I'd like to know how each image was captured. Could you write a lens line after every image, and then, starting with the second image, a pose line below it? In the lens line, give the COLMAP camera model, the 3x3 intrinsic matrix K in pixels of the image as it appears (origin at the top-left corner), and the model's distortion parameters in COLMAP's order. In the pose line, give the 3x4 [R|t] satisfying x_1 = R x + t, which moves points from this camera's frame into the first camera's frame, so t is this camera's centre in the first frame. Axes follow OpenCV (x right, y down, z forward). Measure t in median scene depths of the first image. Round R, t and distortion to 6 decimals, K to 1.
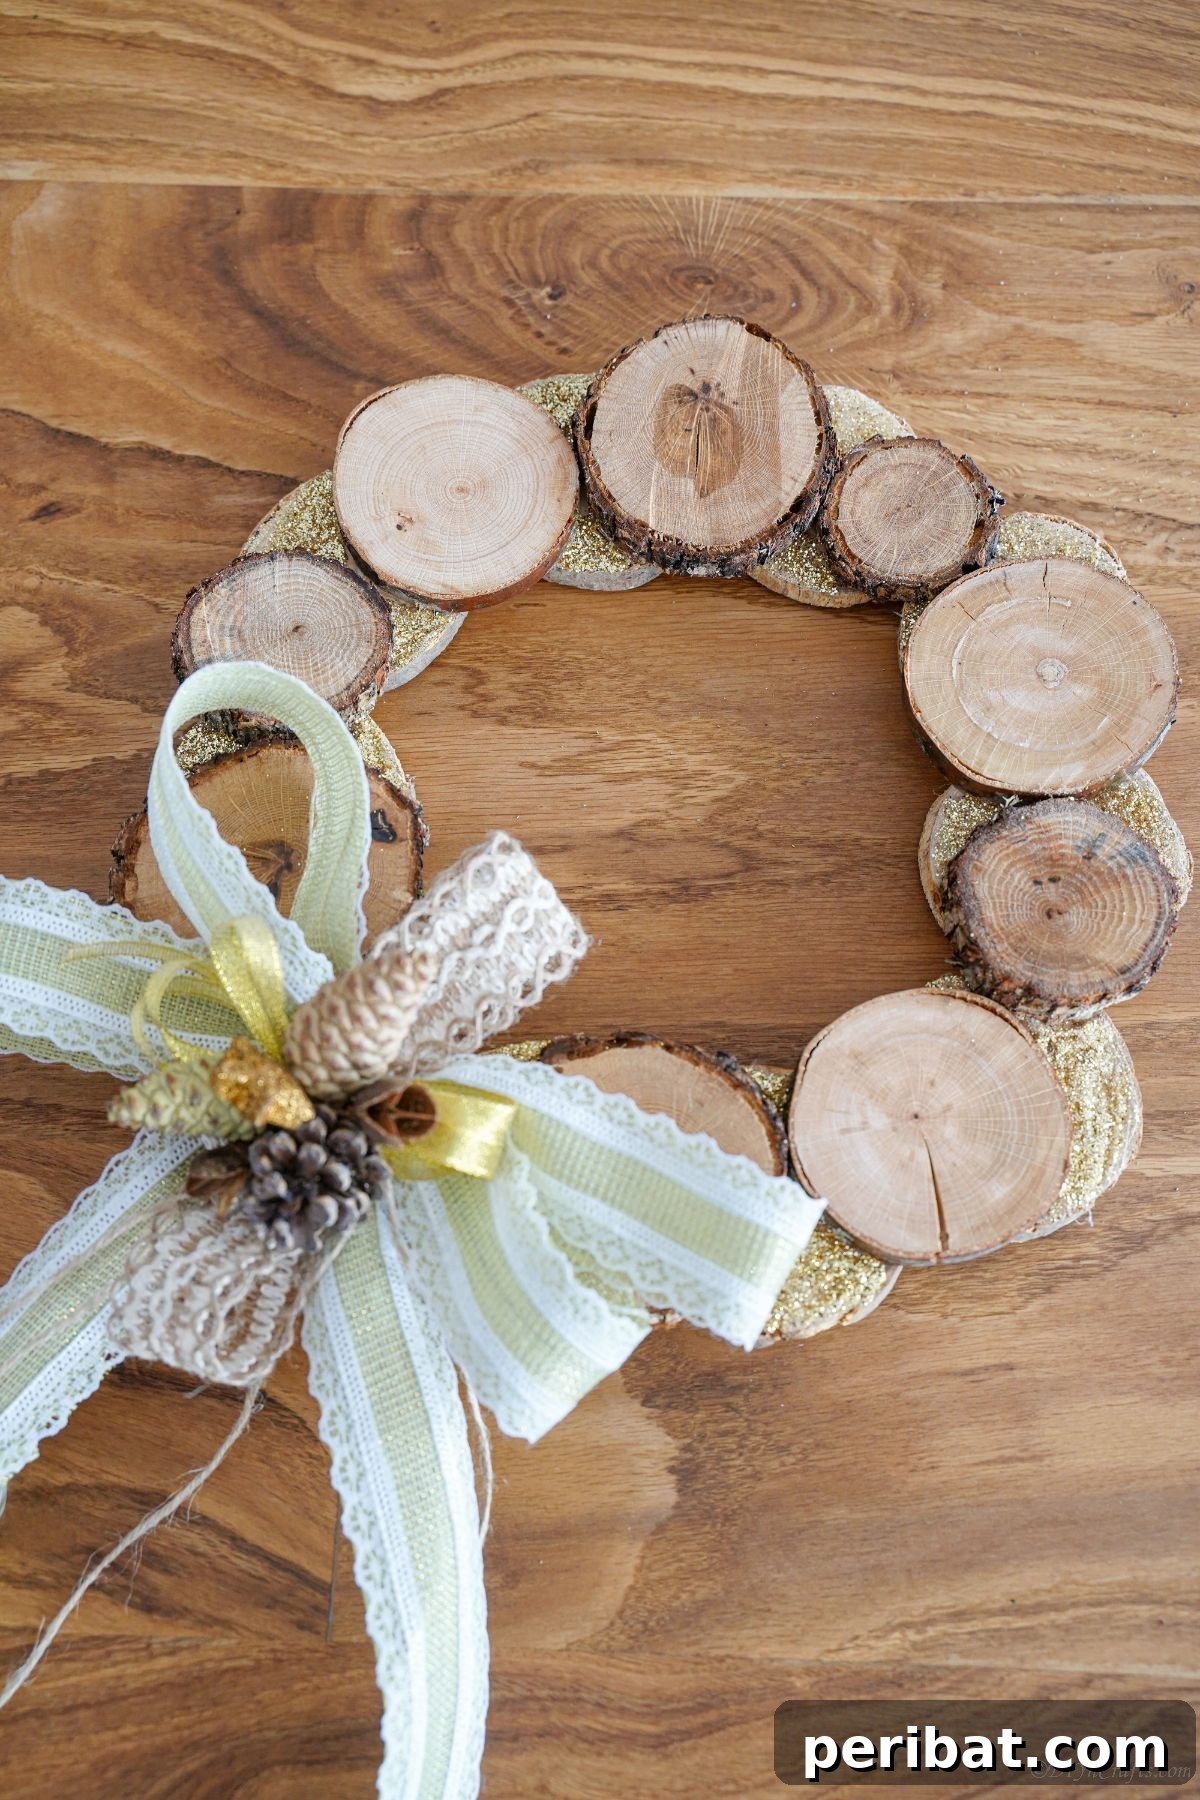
lens RADIAL K [[2079.2, 0, 568.9], [0, 2079.2, 891.9], [0, 0, 1]] dist [0.012629, 0.000000]
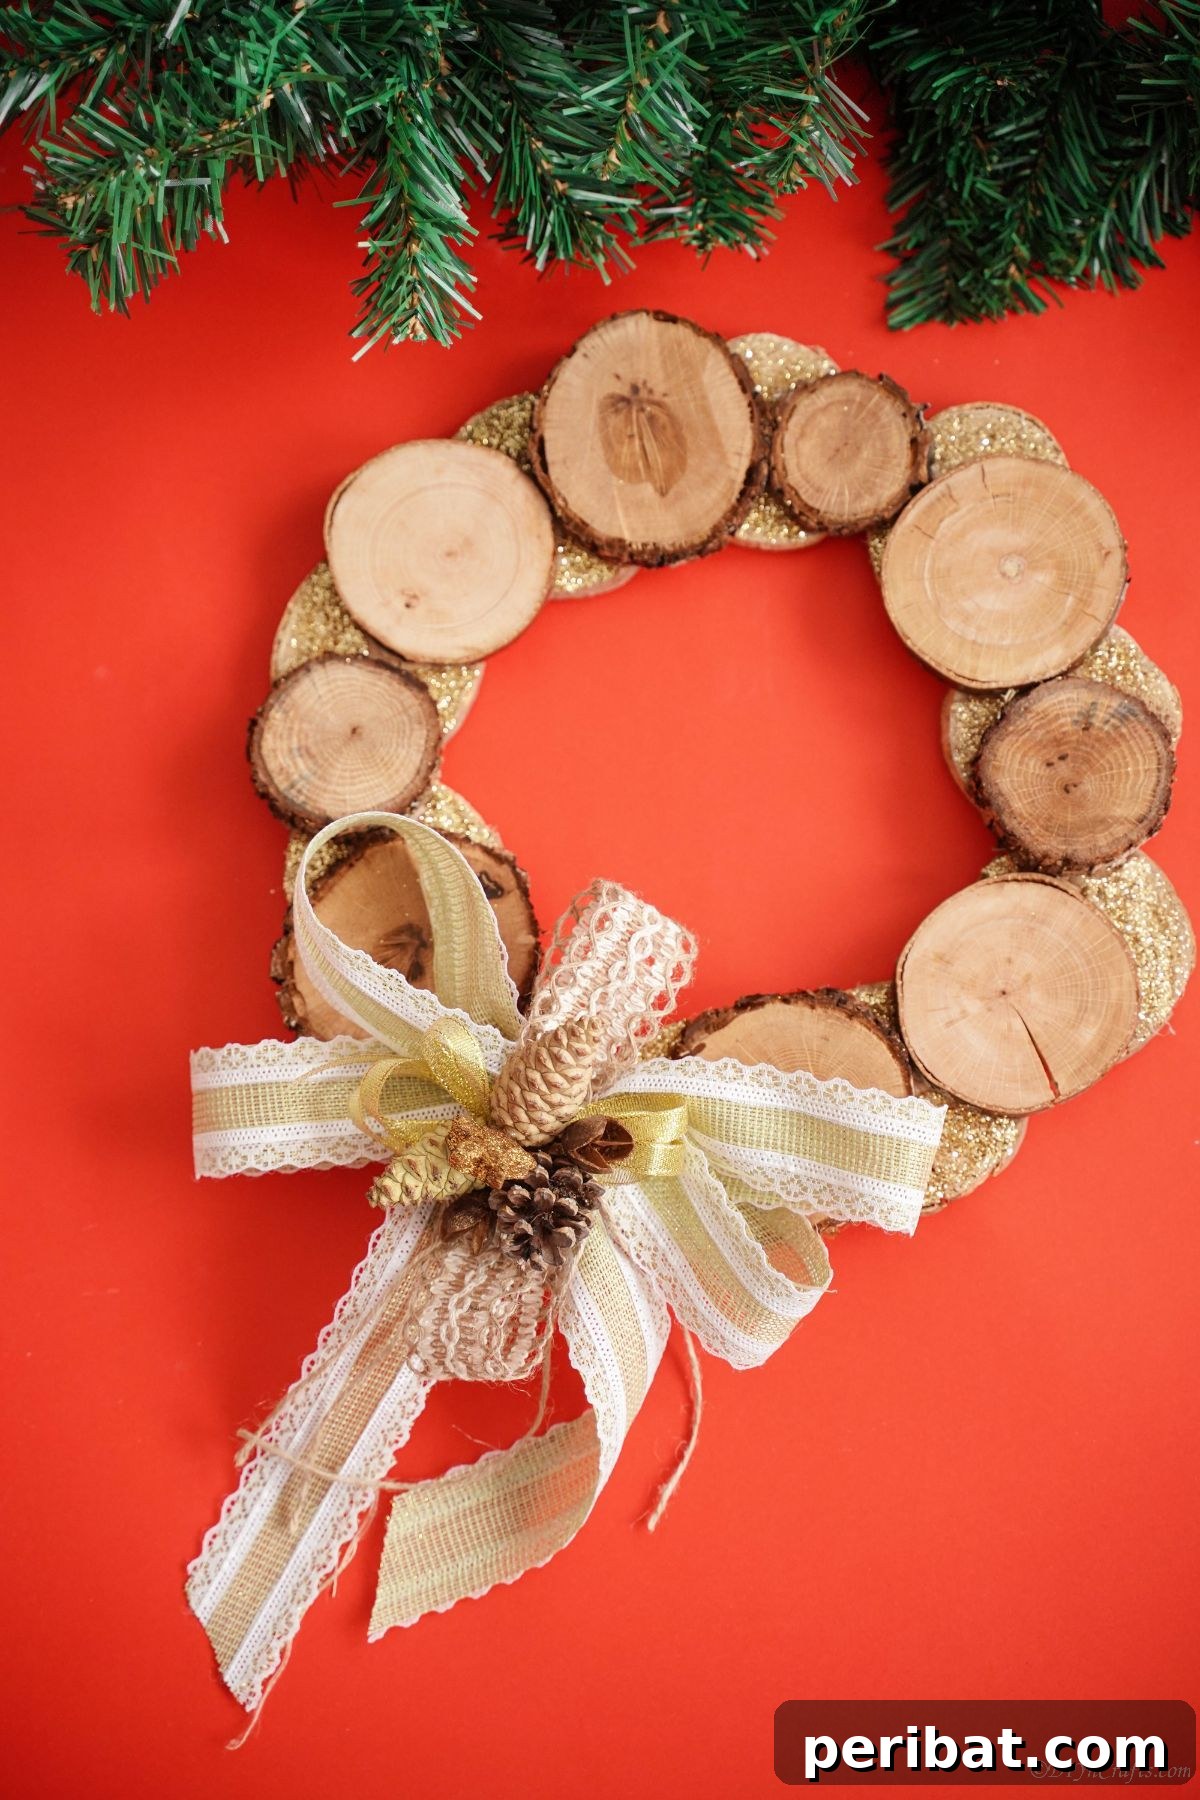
lens RADIAL K [[3397.9, 0, 567.5], [0, 3397.9, 875.7], [0, 0, 1]] dist [0.316208, 0.000000]
pose [[0.952675, -0.303686, -0.013575, -0.021361], [0.301168, 0.936822, 0.177938, -0.357013], [-0.041320, -0.173606, 0.983948, -0.845342]]
